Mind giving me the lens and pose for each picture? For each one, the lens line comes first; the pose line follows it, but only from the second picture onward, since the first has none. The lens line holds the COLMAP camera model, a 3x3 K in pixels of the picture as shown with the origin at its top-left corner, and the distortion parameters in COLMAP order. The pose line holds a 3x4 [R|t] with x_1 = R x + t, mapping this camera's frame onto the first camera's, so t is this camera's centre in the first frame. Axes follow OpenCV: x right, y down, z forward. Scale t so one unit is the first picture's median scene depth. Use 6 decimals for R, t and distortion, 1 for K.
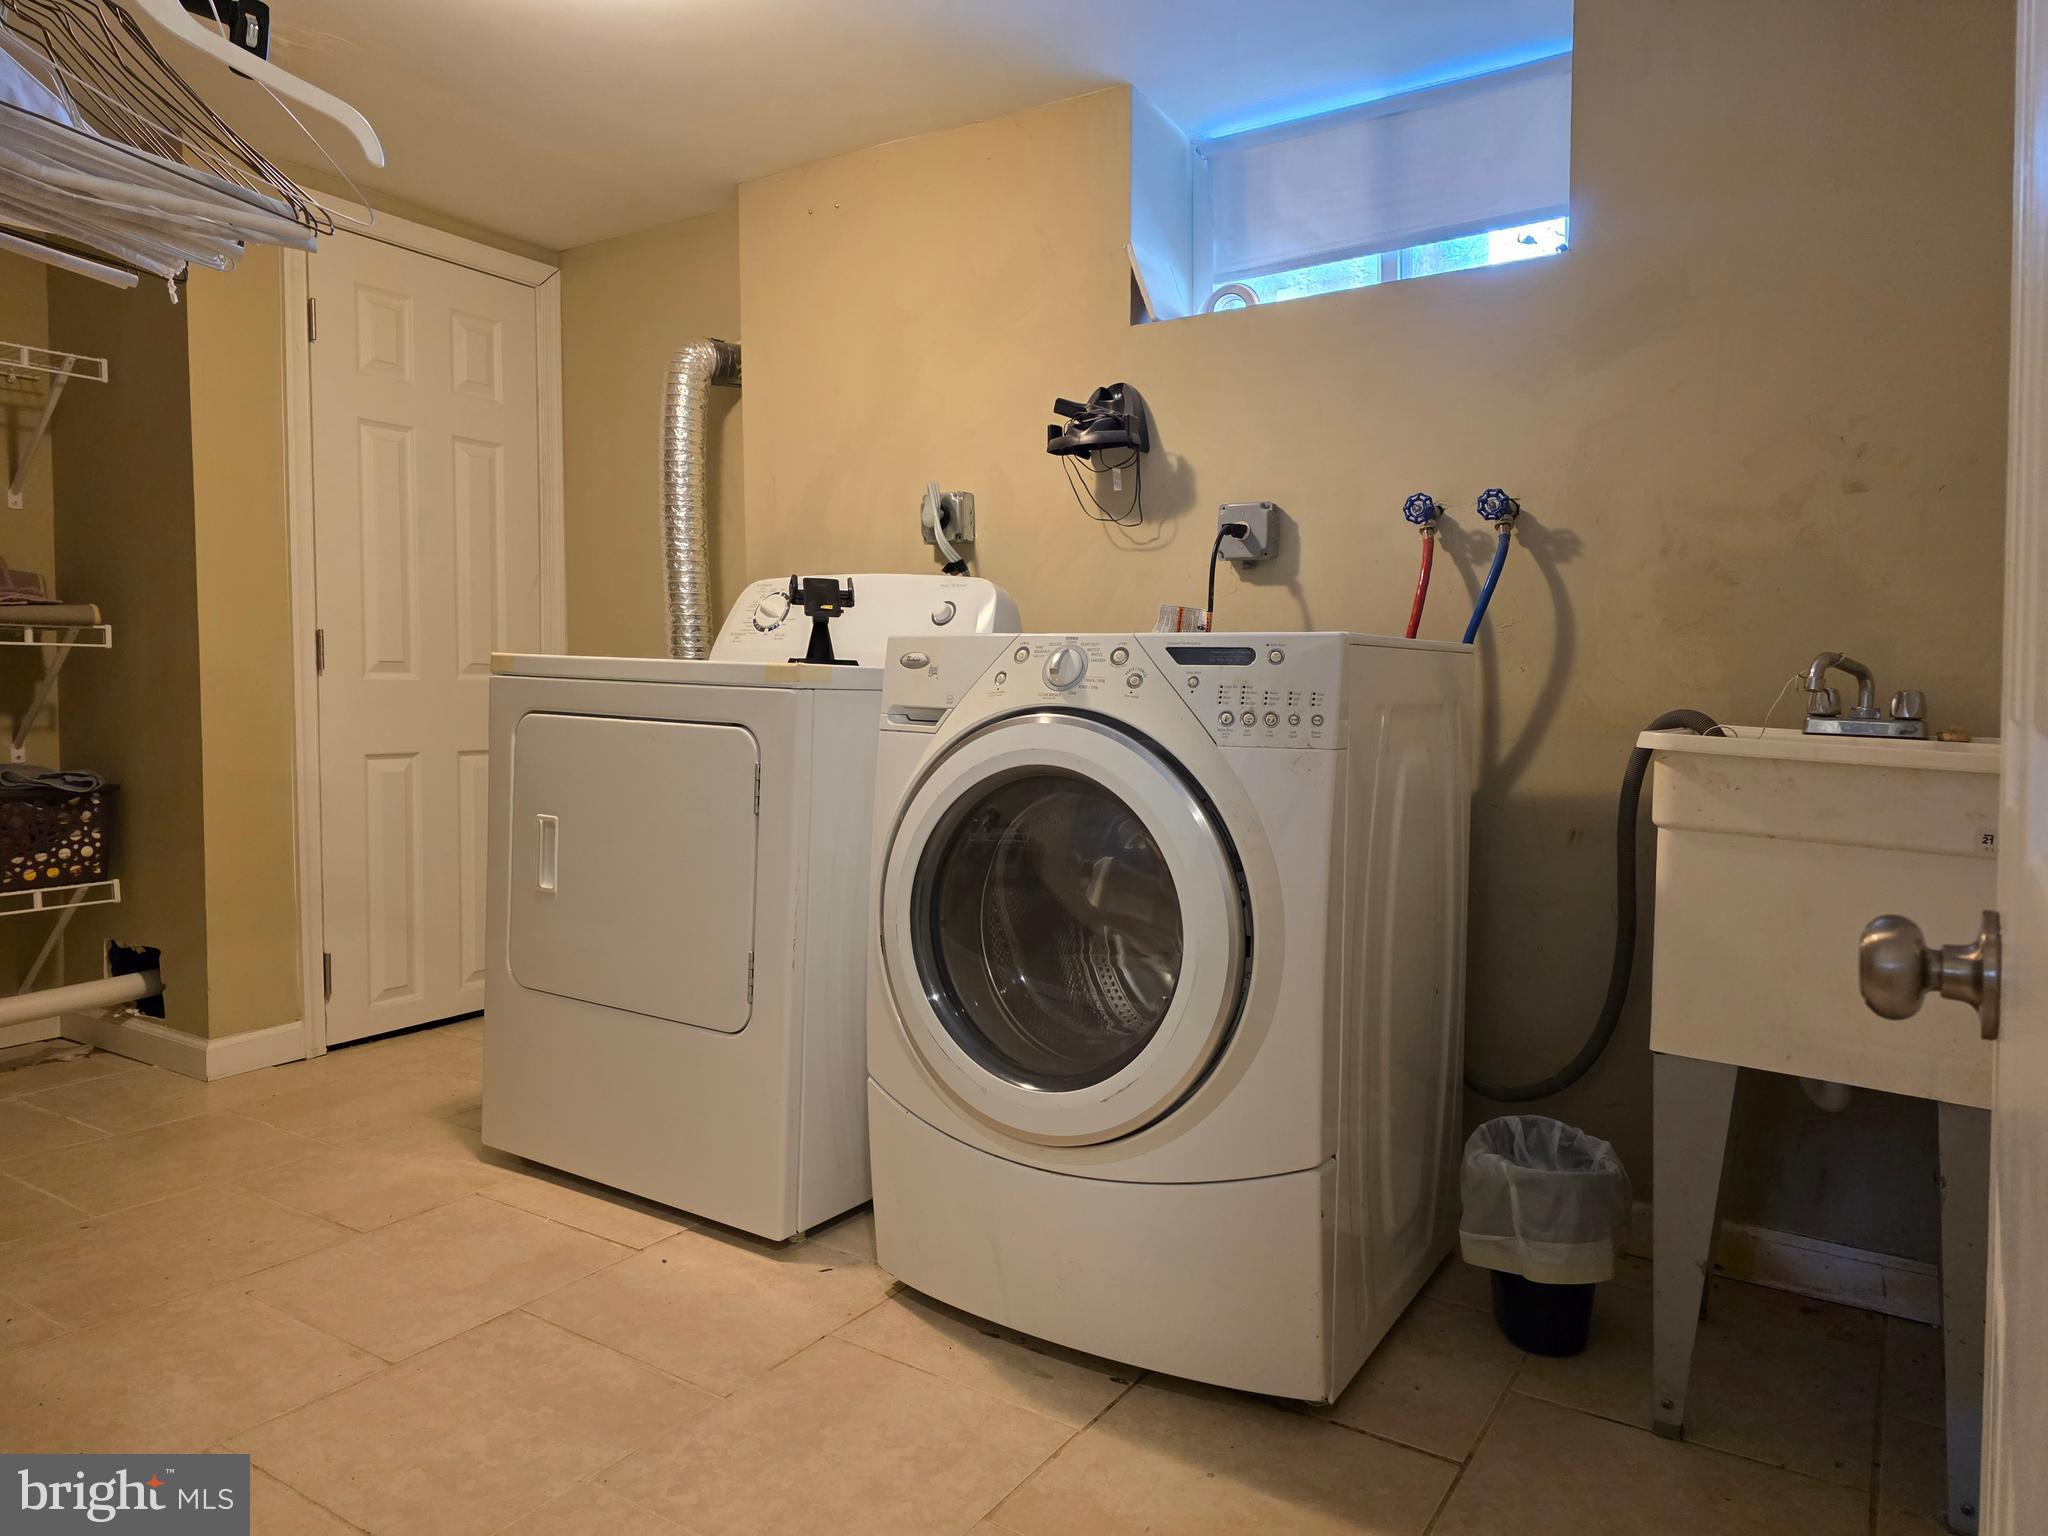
lens RADIAL K [[1374.0, 0, 1024.0], [0, 1374.0, 768.0], [0, 0, 1]] dist [0.112746, -0.106547]
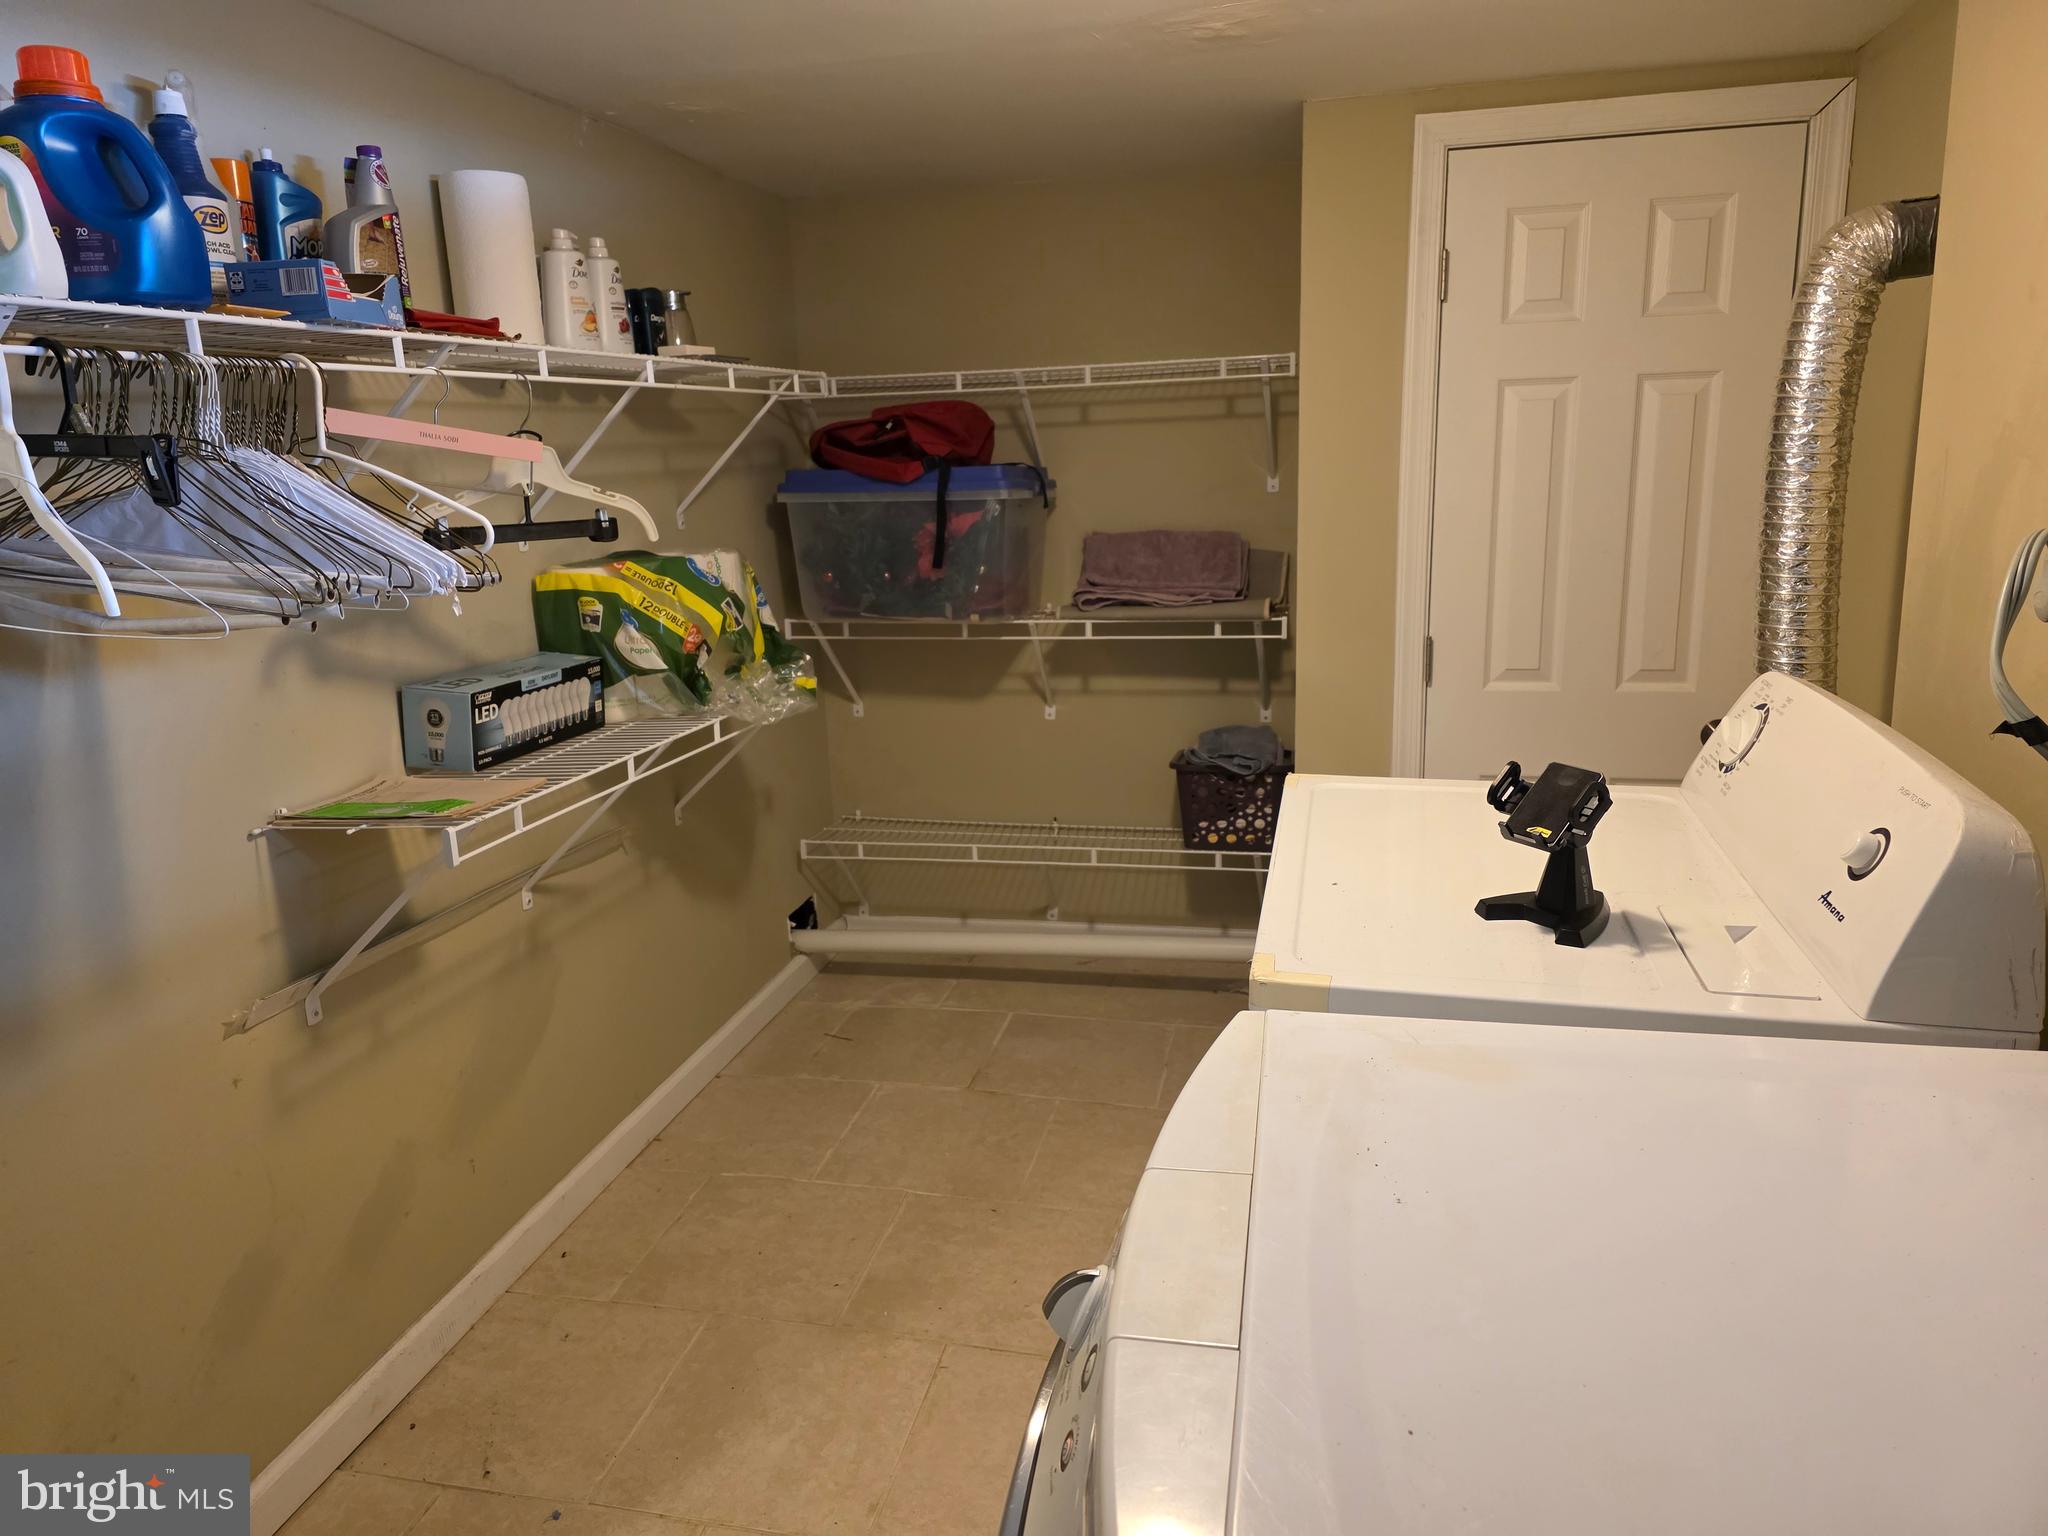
lens RADIAL K [[1374.0, 0, 1024.0], [0, 1374.0, 768.0], [0, 0, 1]] dist [0.112746, -0.106547]
pose [[0.346809, 0.201899, -0.915948, 0.240640], [-0.025960, 0.978249, 0.205803, -0.198761], [0.937576, -0.047596, 0.344507, 0.469999]]
